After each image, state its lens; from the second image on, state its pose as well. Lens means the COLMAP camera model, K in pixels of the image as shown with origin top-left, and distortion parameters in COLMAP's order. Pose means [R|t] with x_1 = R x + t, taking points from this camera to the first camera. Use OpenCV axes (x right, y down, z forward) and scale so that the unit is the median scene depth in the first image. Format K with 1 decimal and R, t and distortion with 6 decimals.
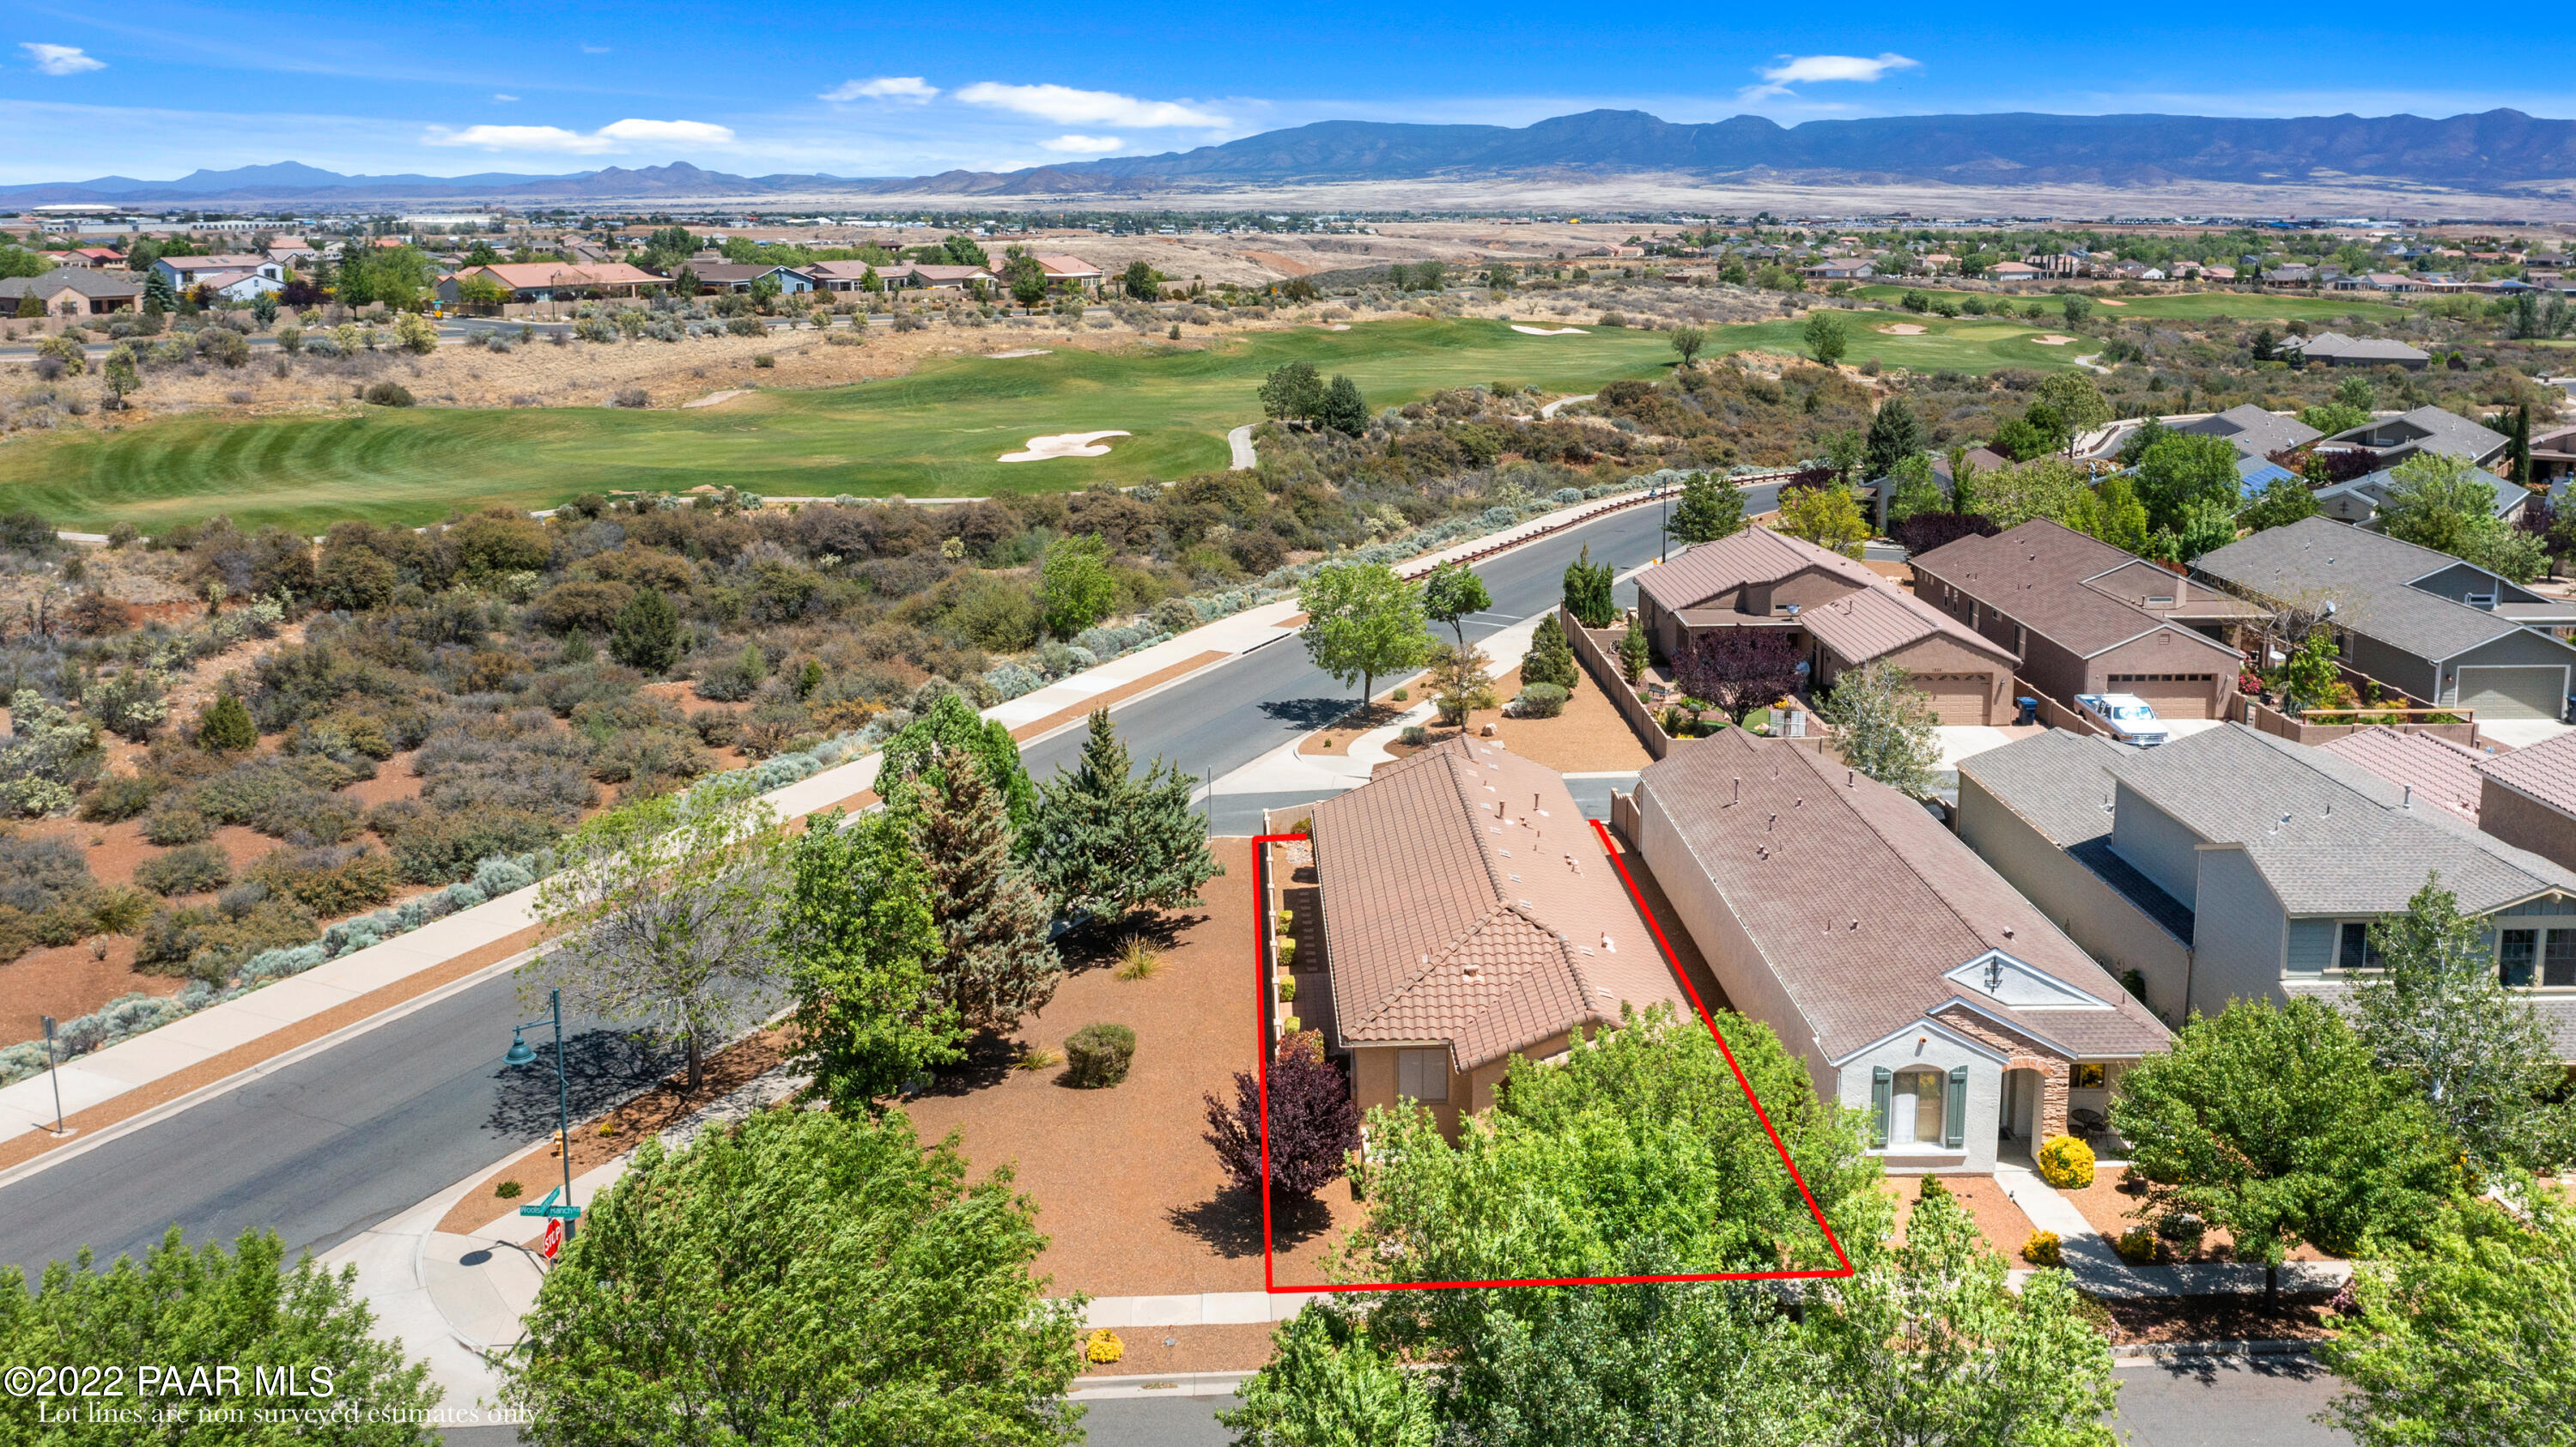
lens RADIAL K [[2103.4, 0, 1288.0], [0, 2103.4, 723.5], [0, 0, 1]] dist [-0.001953, 0.000105]
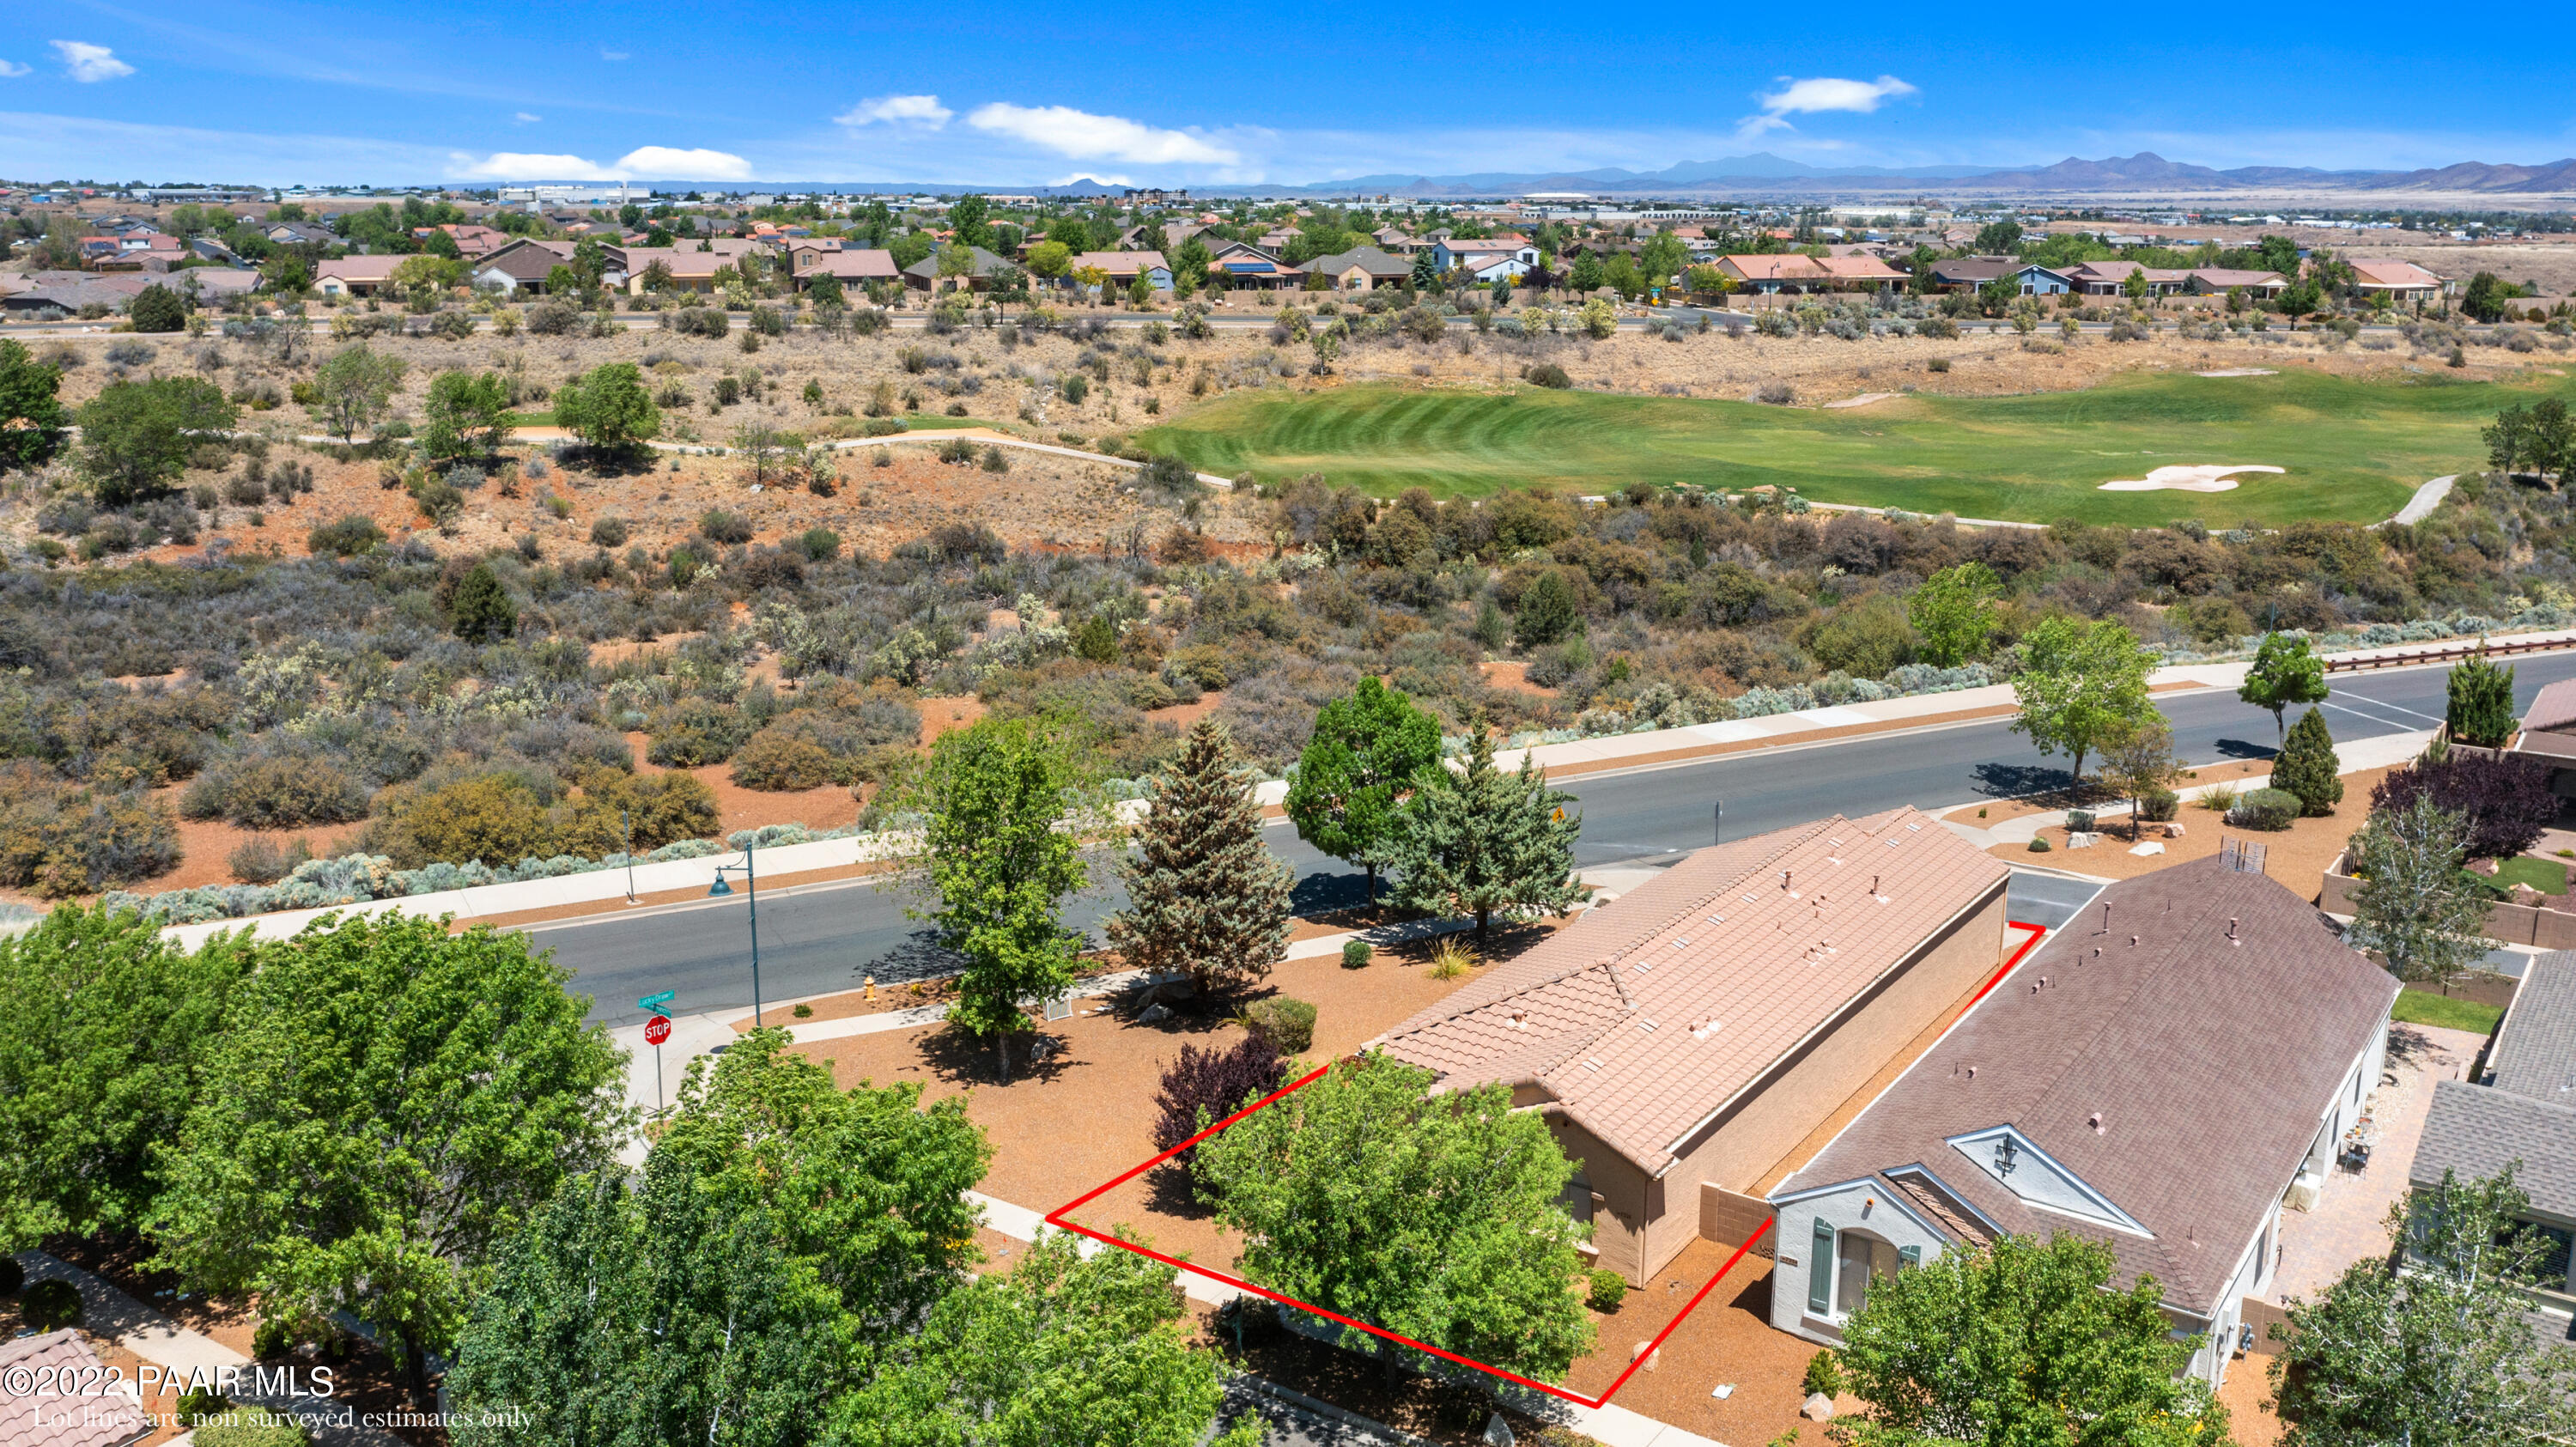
lens RADIAL K [[2215.7, 0, 1288.0], [0, 2215.7, 723.5], [0, 0, 1]] dist [-0.007155, -0.002173]
pose [[0.806190, 0.148017, -0.572842, 0.118031], [-0.152603, 0.987462, 0.040386, -0.008293], [0.571637, 0.054859, 0.818670, 0.023066]]
